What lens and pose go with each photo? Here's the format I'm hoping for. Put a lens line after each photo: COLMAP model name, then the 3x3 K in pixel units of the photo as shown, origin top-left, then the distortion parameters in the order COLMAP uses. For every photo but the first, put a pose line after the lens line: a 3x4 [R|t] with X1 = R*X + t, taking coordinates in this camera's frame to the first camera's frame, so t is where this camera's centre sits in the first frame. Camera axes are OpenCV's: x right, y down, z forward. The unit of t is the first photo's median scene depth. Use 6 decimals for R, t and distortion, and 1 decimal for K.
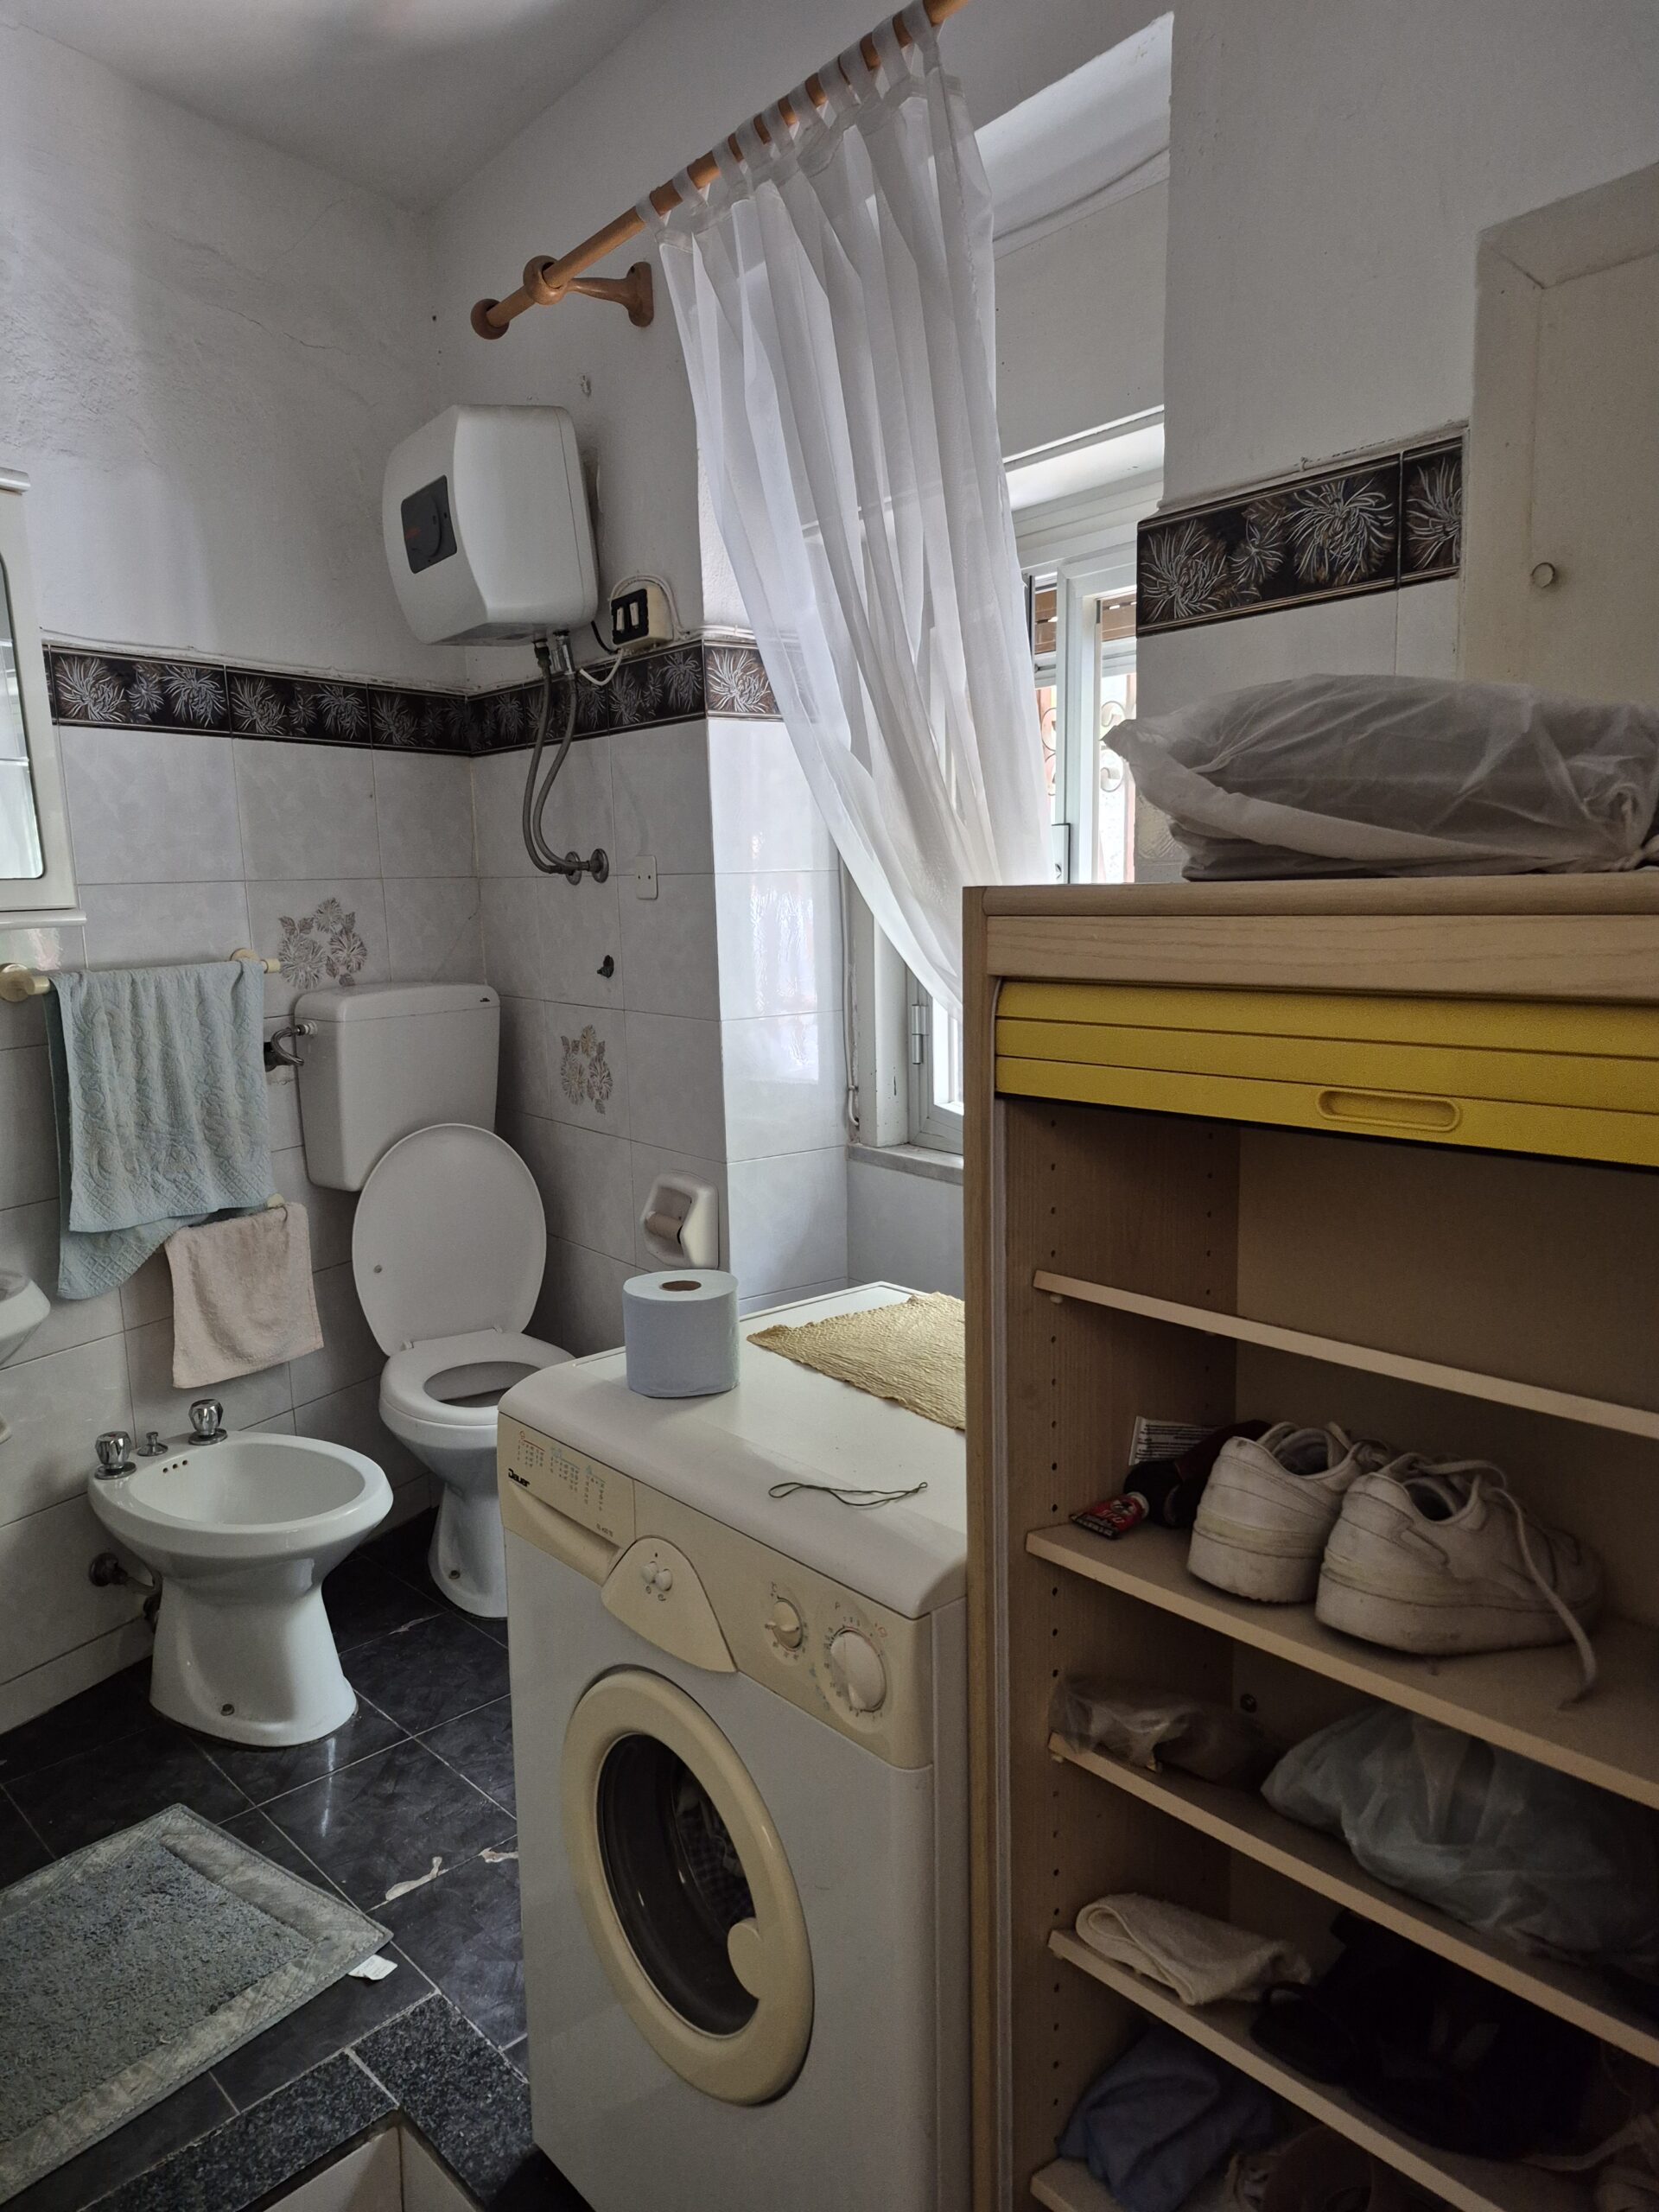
lens RADIAL K [[1500.5, 0, 833.6], [0, 1500.5, 1102.8], [0, 0, 1]] dist [0.080779, -0.096085]
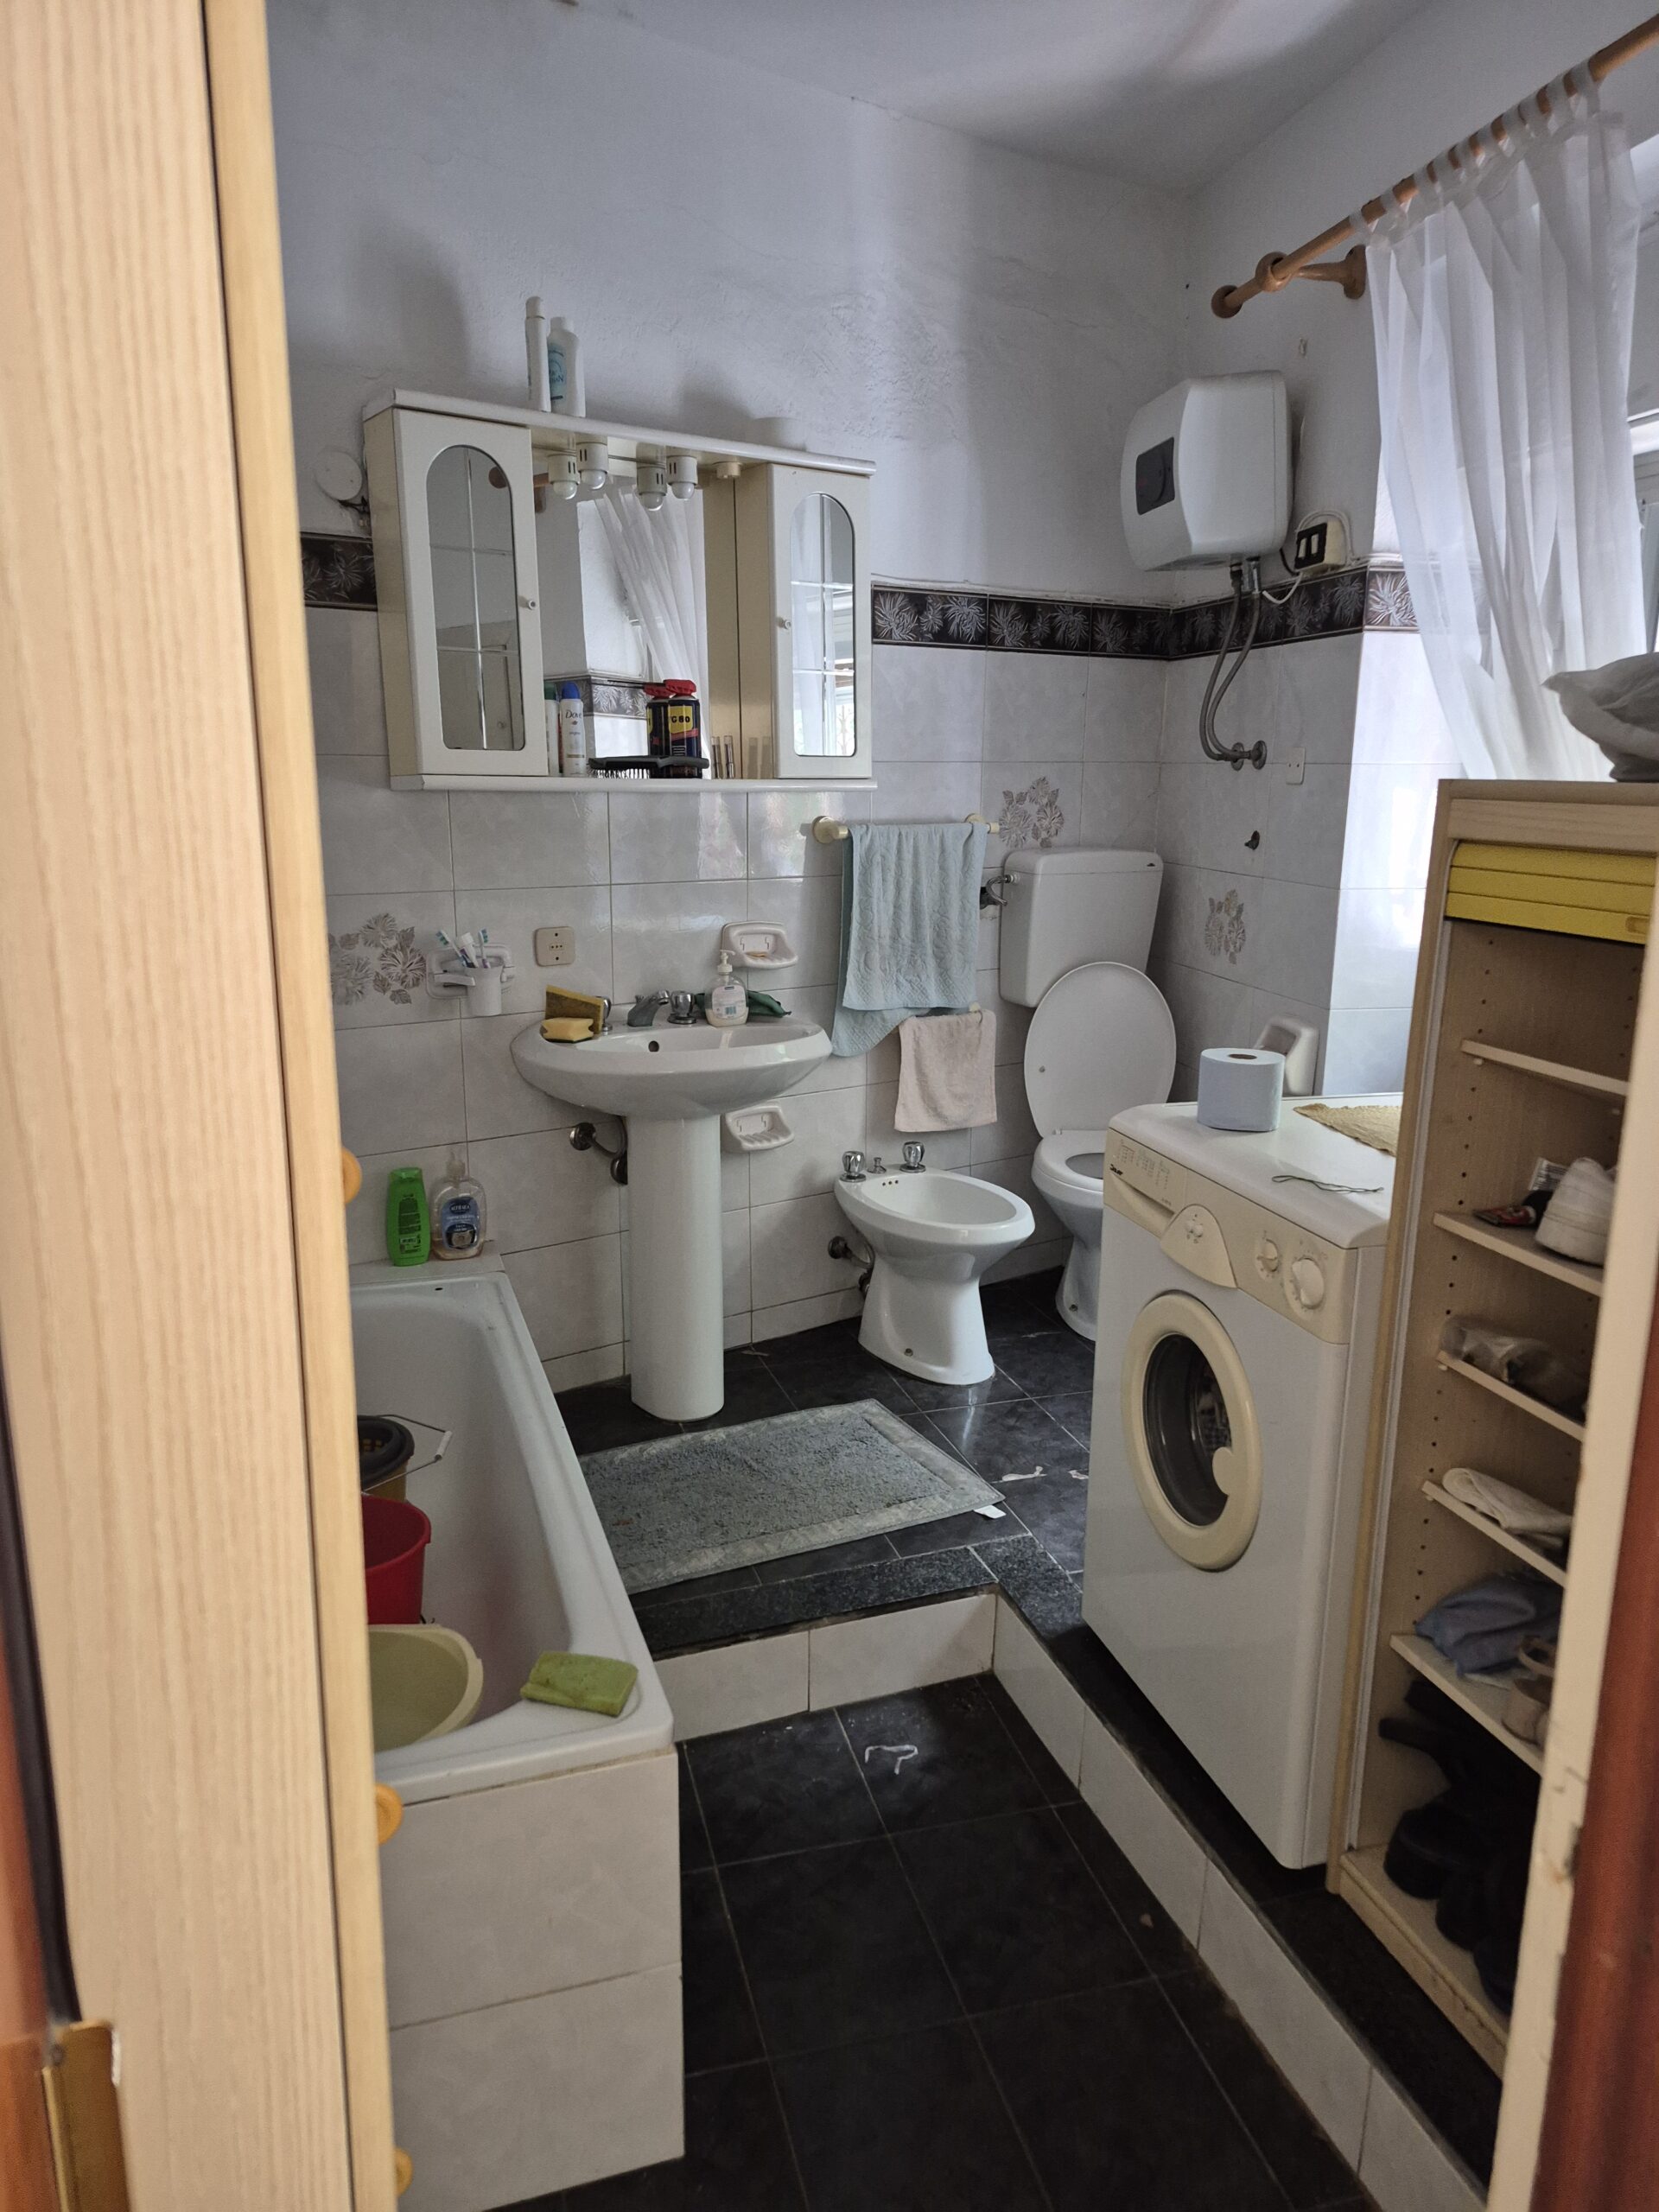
lens RADIAL K [[1484.8, 0, 816.5], [0, 1484.8, 1102.1], [0, 0, 1]] dist [0.125050, -0.176787]
pose [[0.893609, 0.132840, -0.428738, 0.090015], [-0.100553, 0.990171, 0.097214, 0.039127], [0.437438, -0.043760, 0.898183, -0.274329]]
